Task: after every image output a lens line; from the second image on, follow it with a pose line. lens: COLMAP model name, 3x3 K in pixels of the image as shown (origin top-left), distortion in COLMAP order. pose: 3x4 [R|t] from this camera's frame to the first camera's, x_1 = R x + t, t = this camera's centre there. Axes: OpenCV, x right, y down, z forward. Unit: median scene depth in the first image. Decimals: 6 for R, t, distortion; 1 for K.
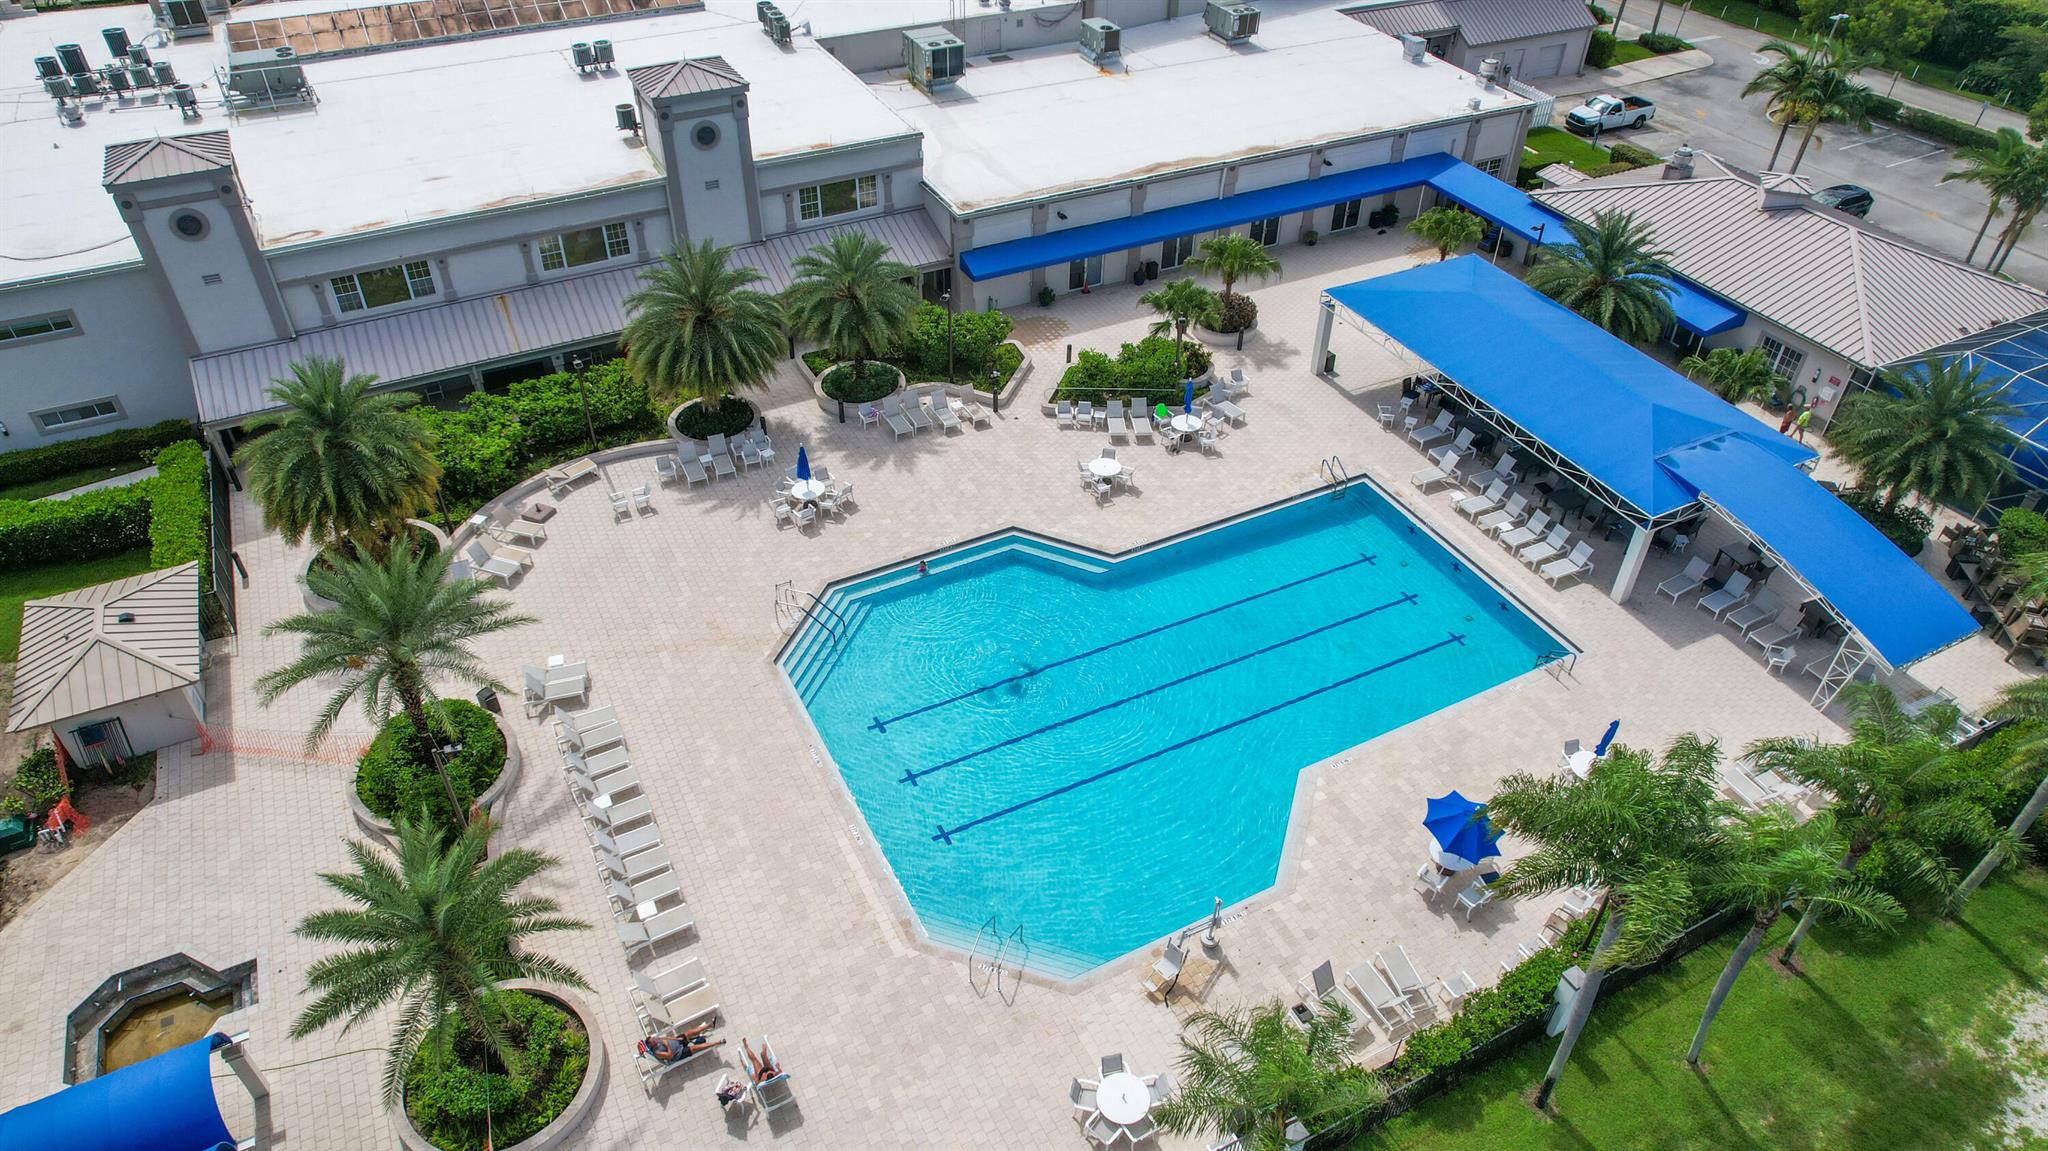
lens RADIAL K [[1300.6, 0, 1024.0], [0, 1300.6, 575.5], [0, 0, 1]] dist [-0.052415, 0.037573]
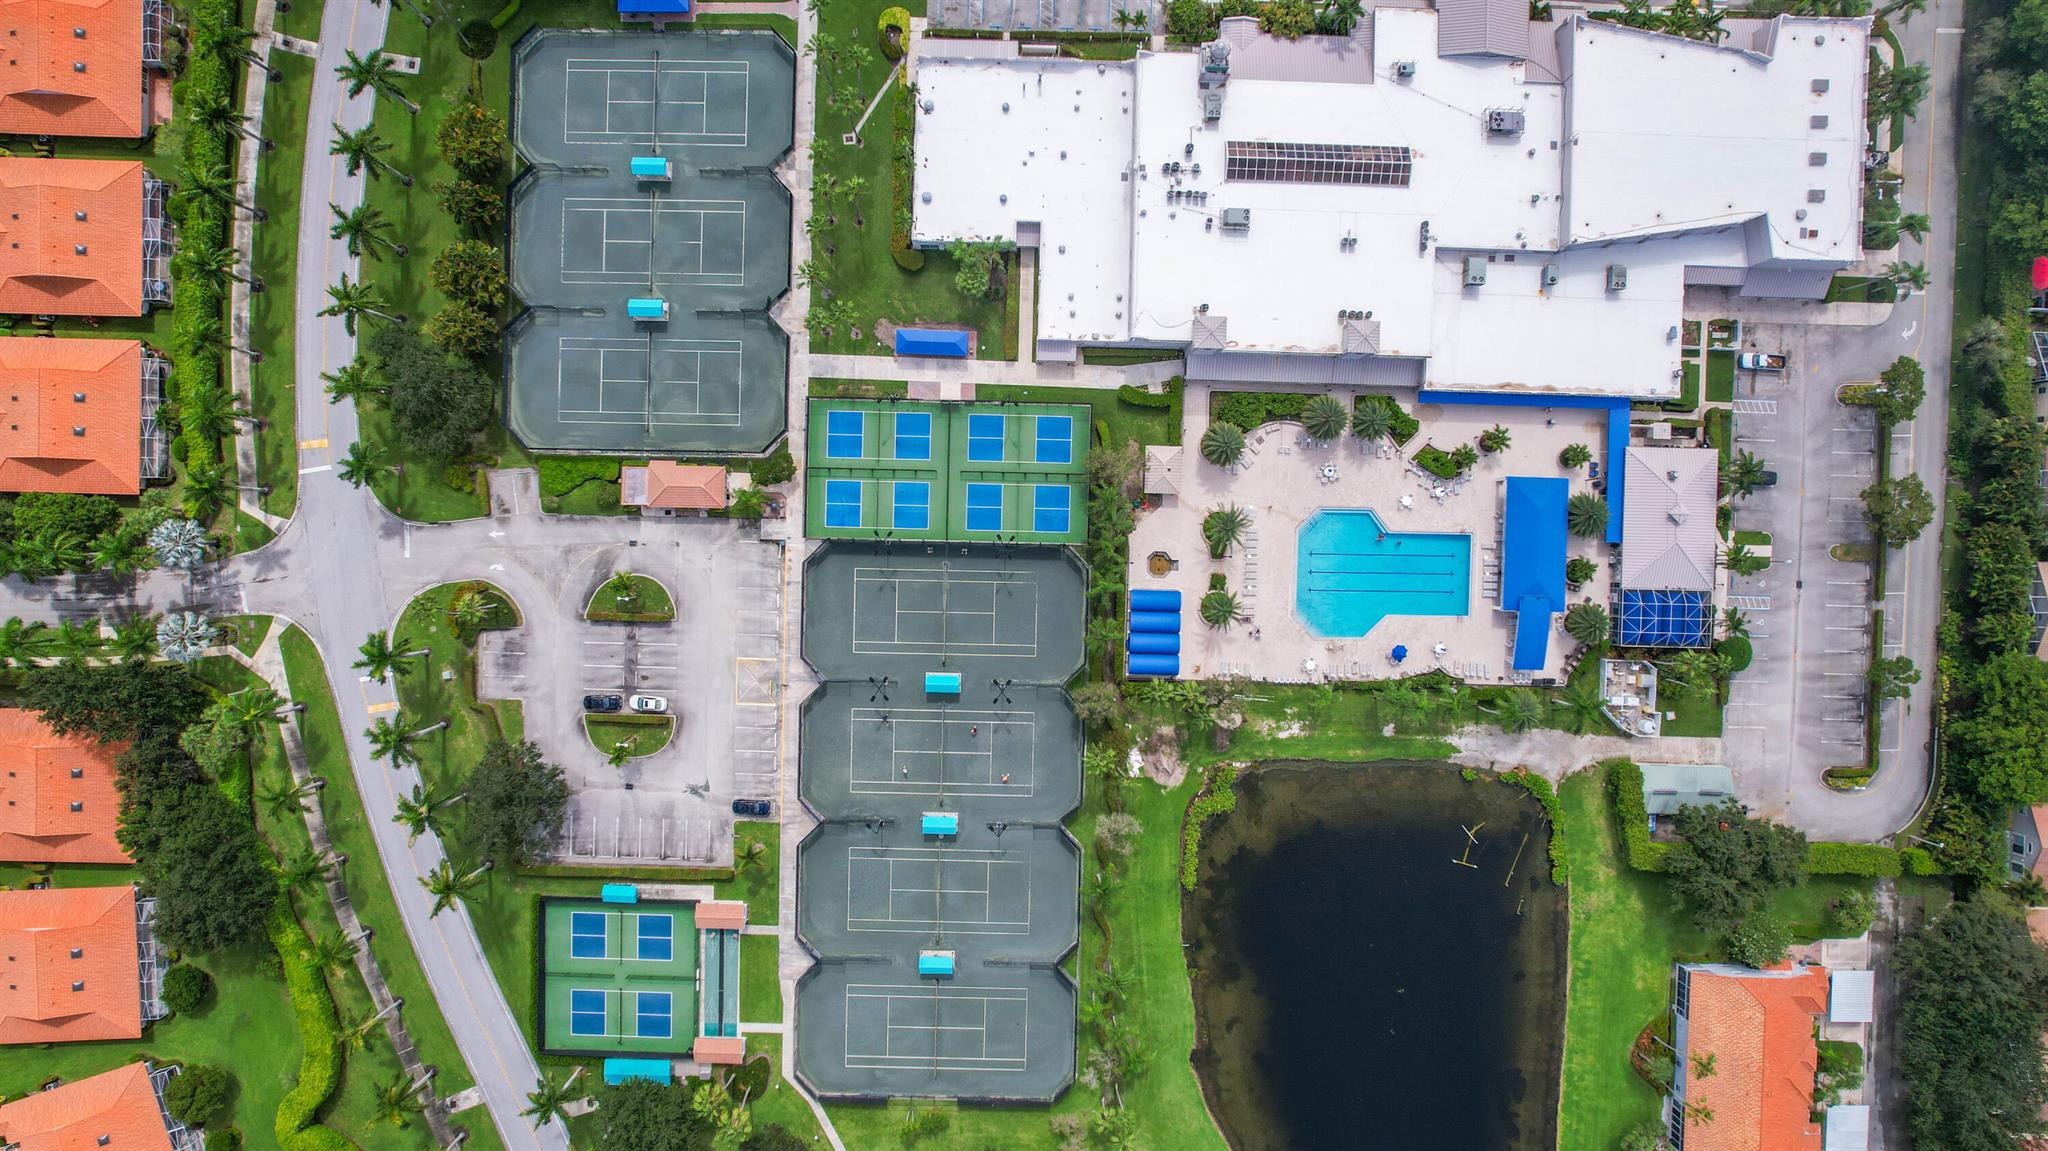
lens RADIAL K [[1300.6, 0, 1024.0], [0, 1300.6, 575.5], [0, 0, 1]] dist [-0.052415, 0.037573]
pose [[0.879038, 0.476617, 0.011372, -0.778682], [-0.302315, 0.538808, 0.786315, -2.375000], [0.368644, -0.694639, 0.617721, -1.657545]]
